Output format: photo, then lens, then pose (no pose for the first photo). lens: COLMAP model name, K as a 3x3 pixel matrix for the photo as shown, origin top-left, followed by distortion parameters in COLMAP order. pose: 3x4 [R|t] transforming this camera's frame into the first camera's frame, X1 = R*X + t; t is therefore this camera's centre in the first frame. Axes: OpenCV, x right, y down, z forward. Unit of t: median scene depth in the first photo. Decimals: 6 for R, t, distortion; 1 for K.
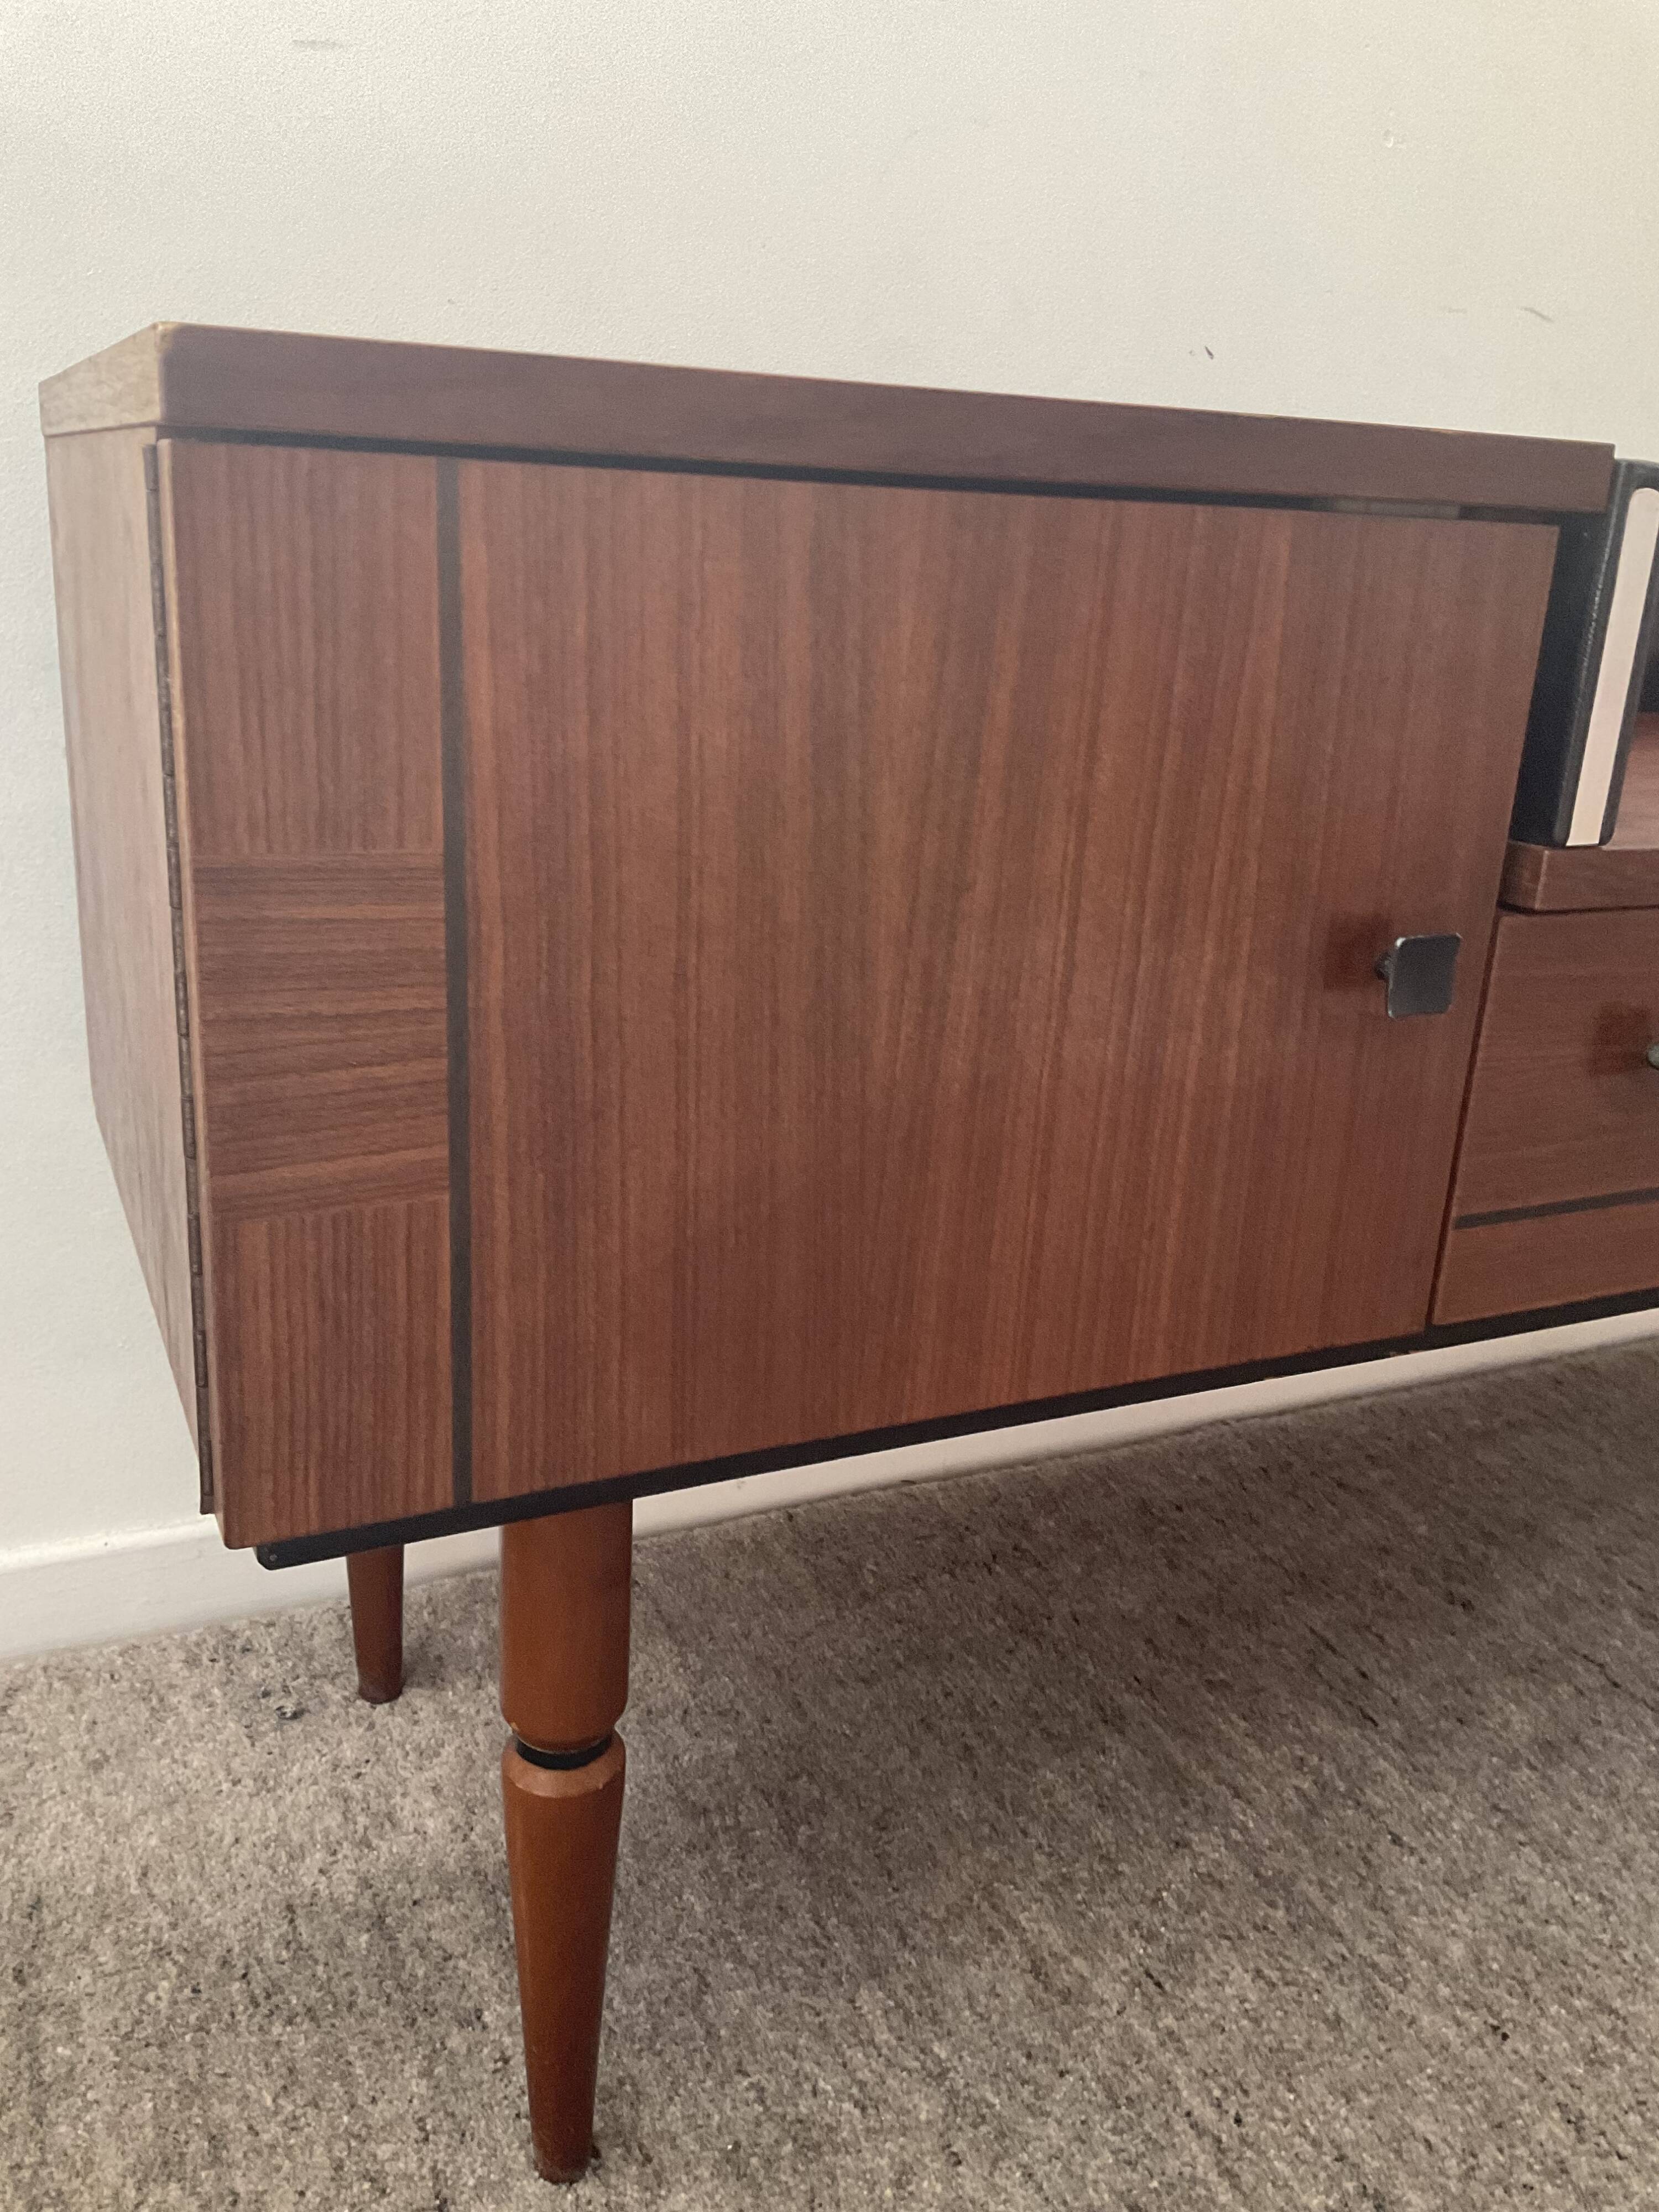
lens RADIAL K [[1859.8, 0, 837.8], [0, 1859.8, 1081.2], [0, 0, 1]] dist [0.050722, -0.090653]
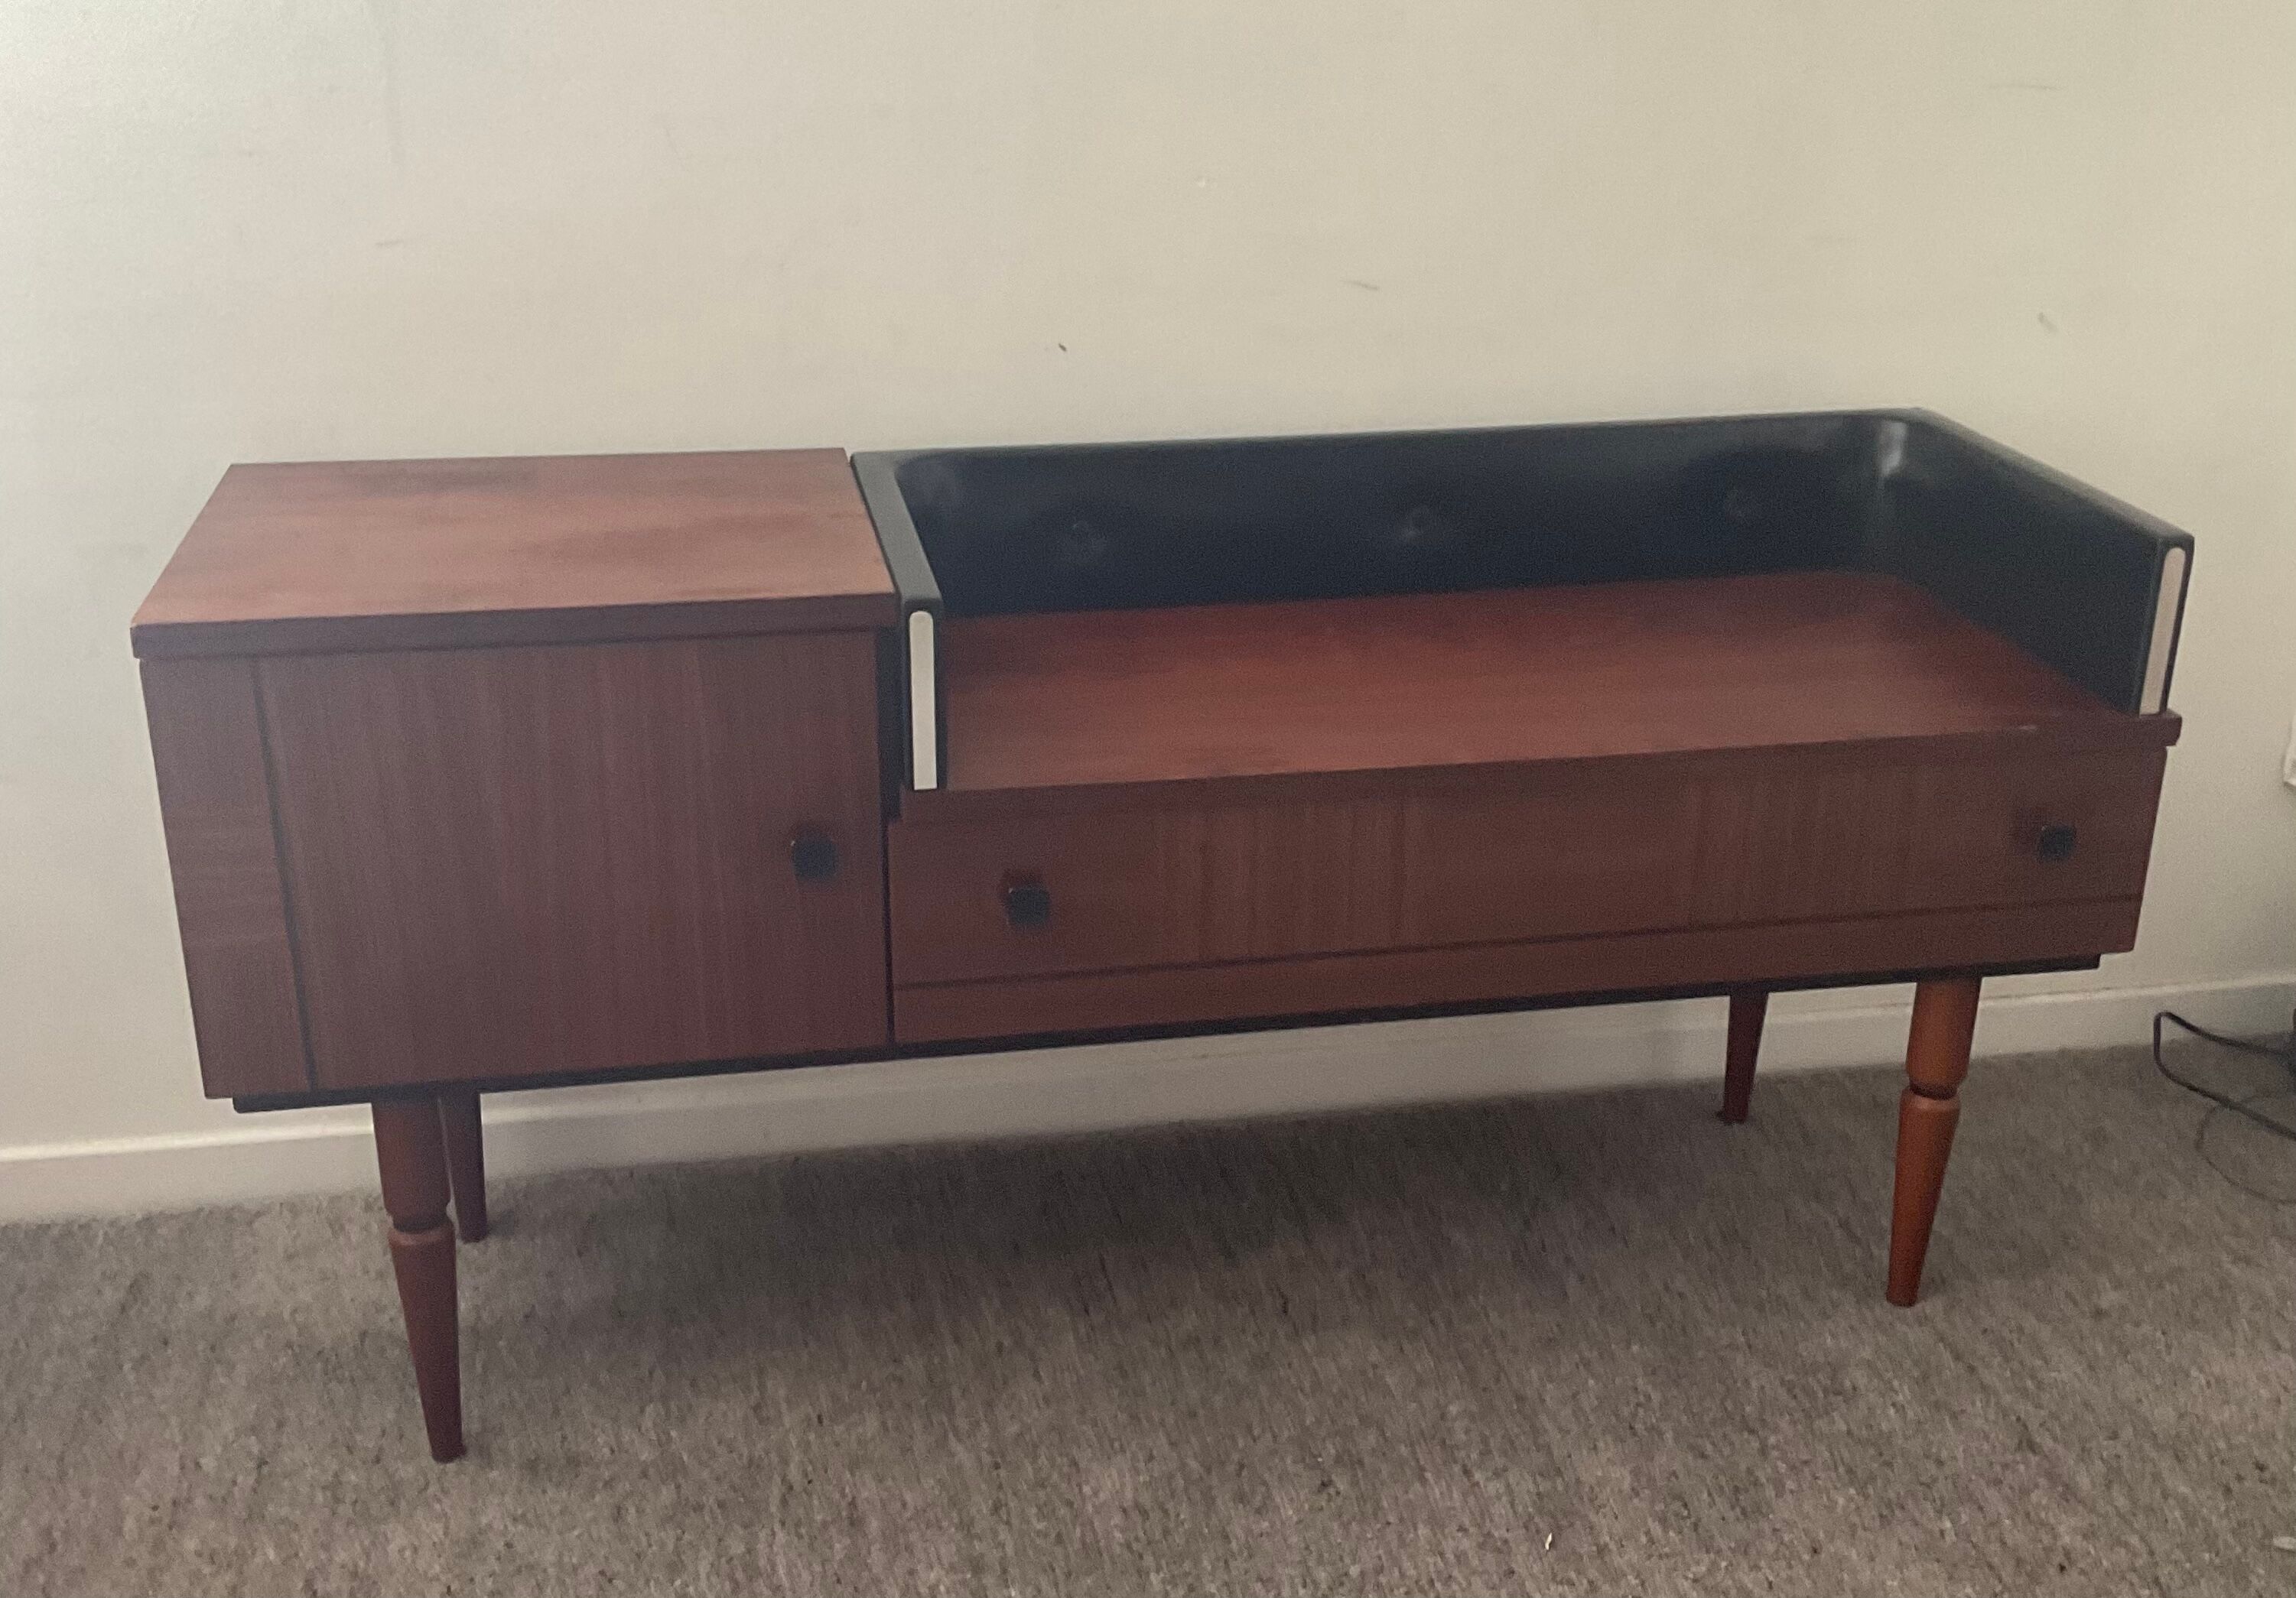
lens RADIAL K [[2611.3, 0, 1178.4], [0, 2611.3, 851.2], [0, 0, 1]] dist [0.047008, 0.000000]
pose [[0.966095, 0.045943, -0.254068, 1.090449], [-0.029692, 0.997282, 0.067437, -0.204770], [0.256476, -0.057606, 0.964833, -1.197522]]
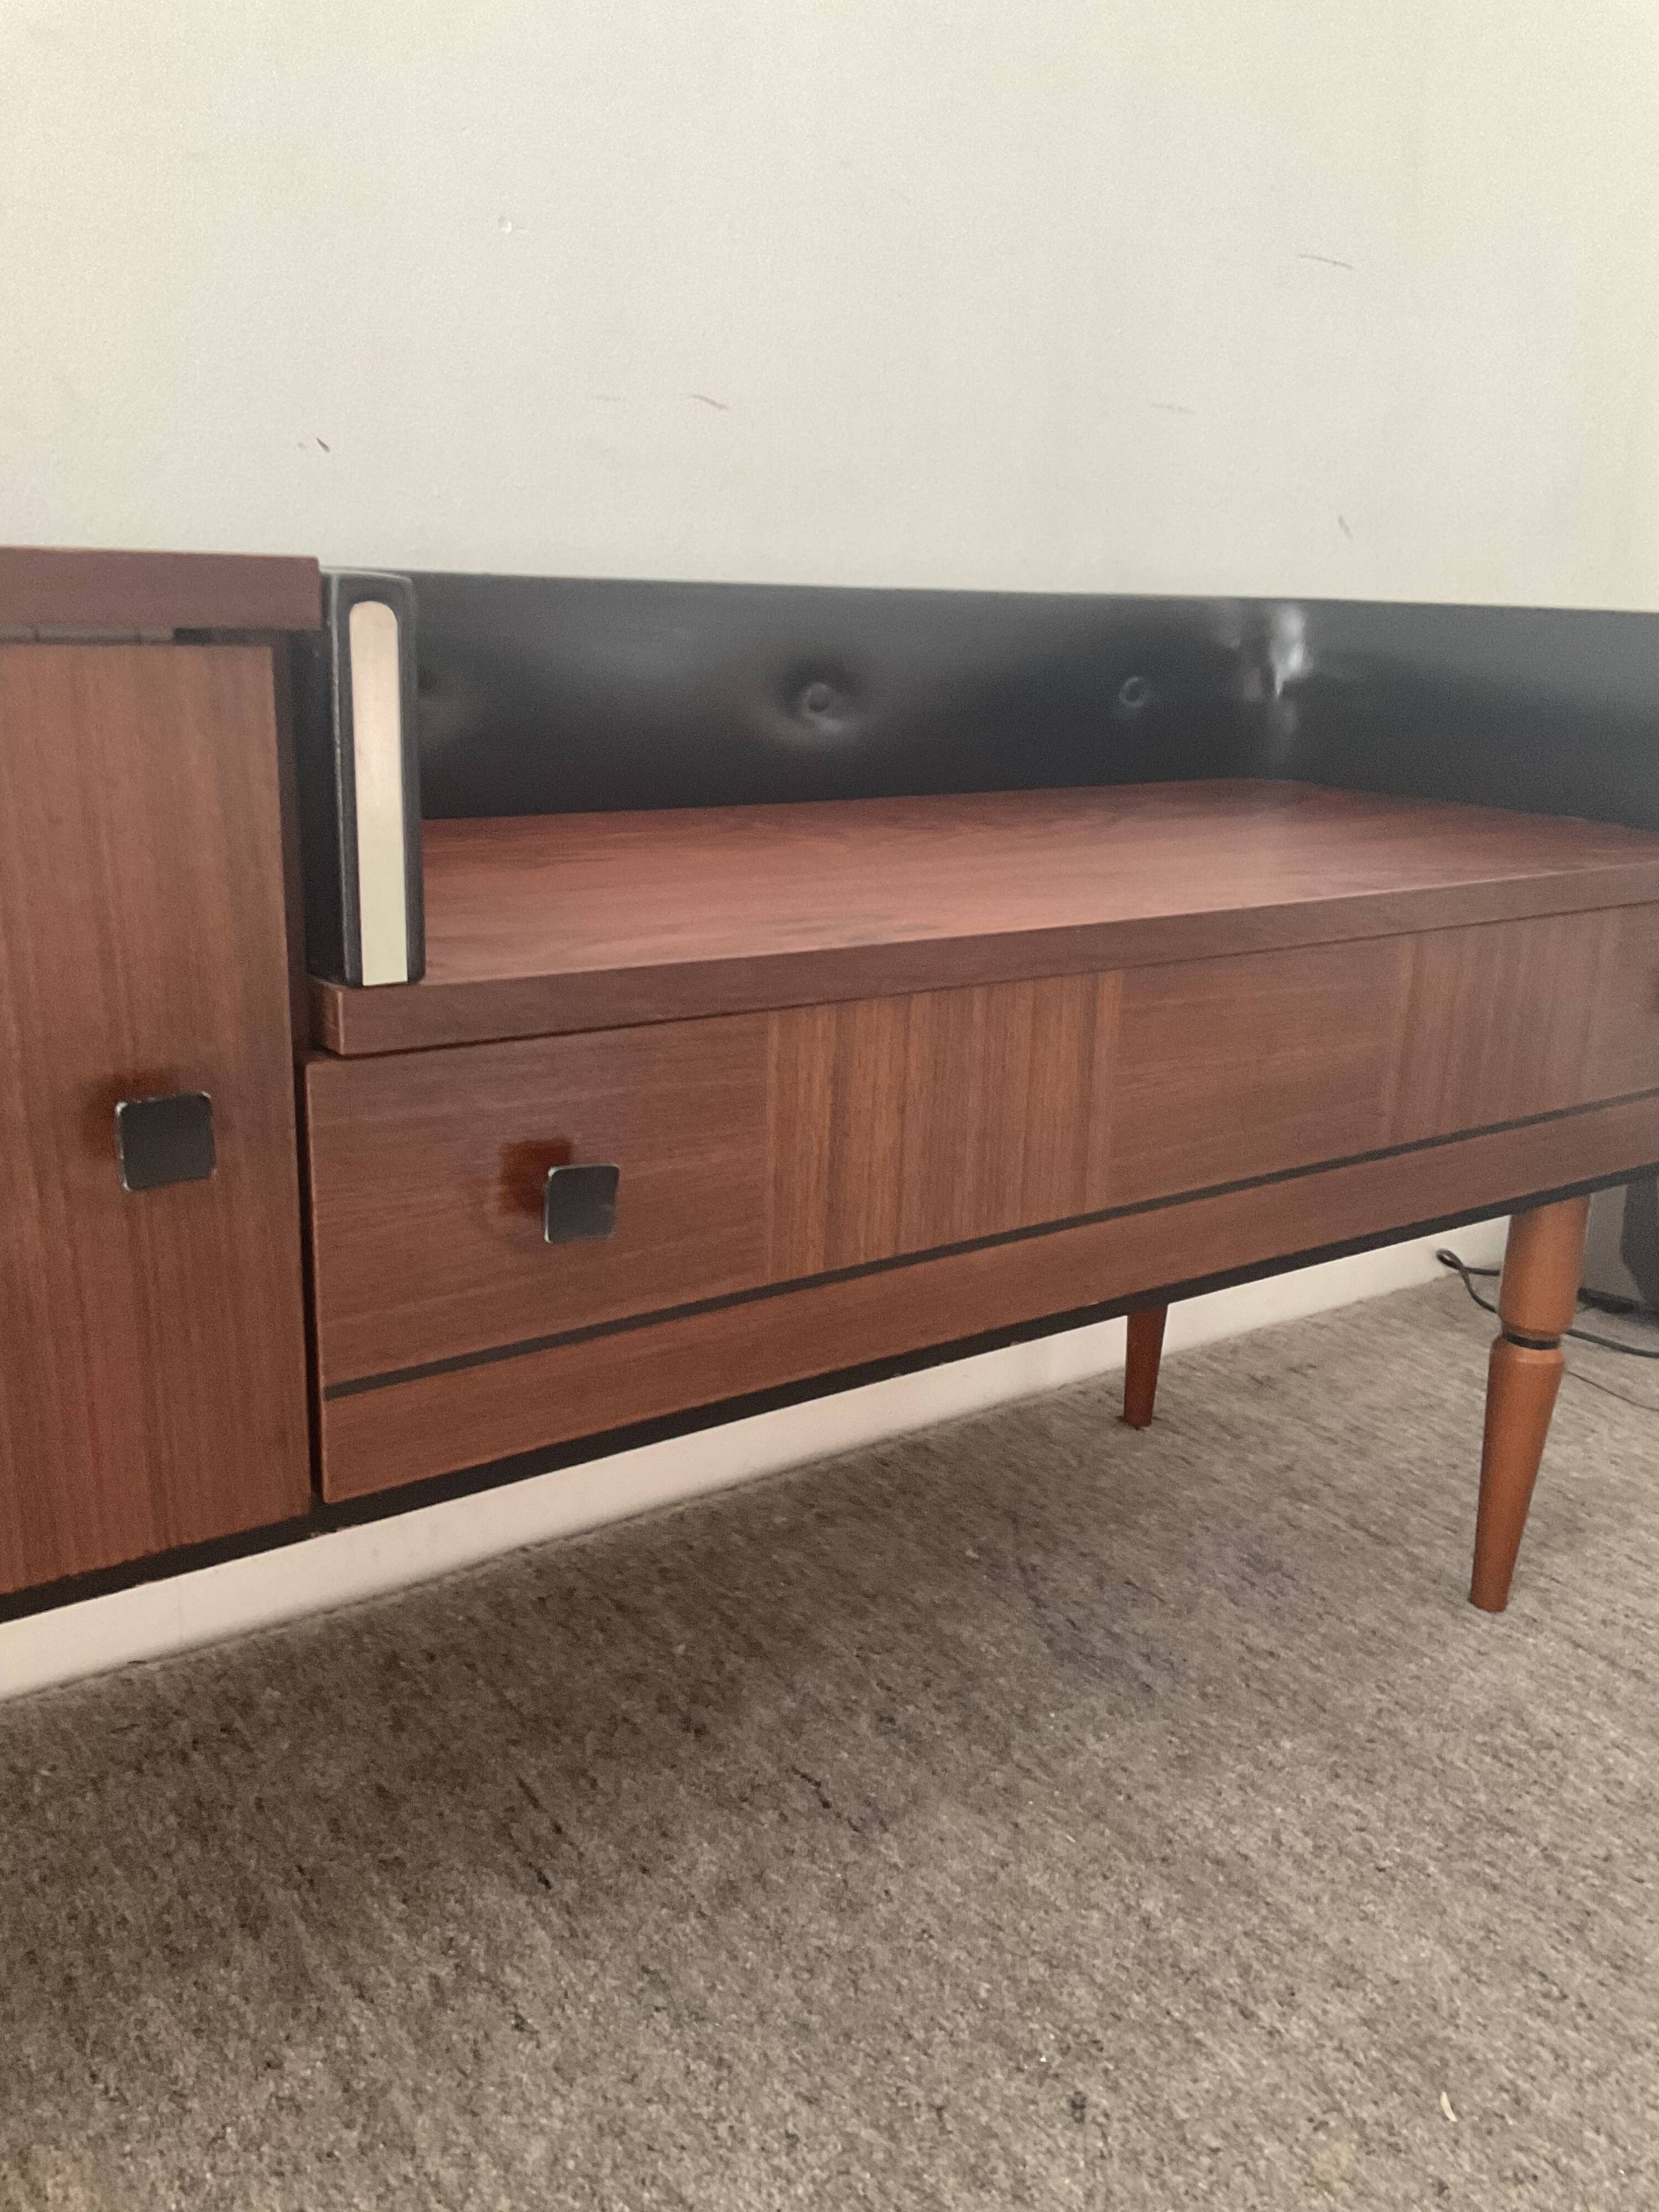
lens RADIAL K [[1859.8, 0, 826.5], [0, 1859.8, 1075.1], [0, 0, 1]] dist [0.050722, -0.090653]
pose [[0.986801, -0.071550, 0.145275, 0.401388], [0.076640, 0.996615, -0.029736, -0.030289], [-0.142656, 0.040477, 0.988944, 0.043602]]
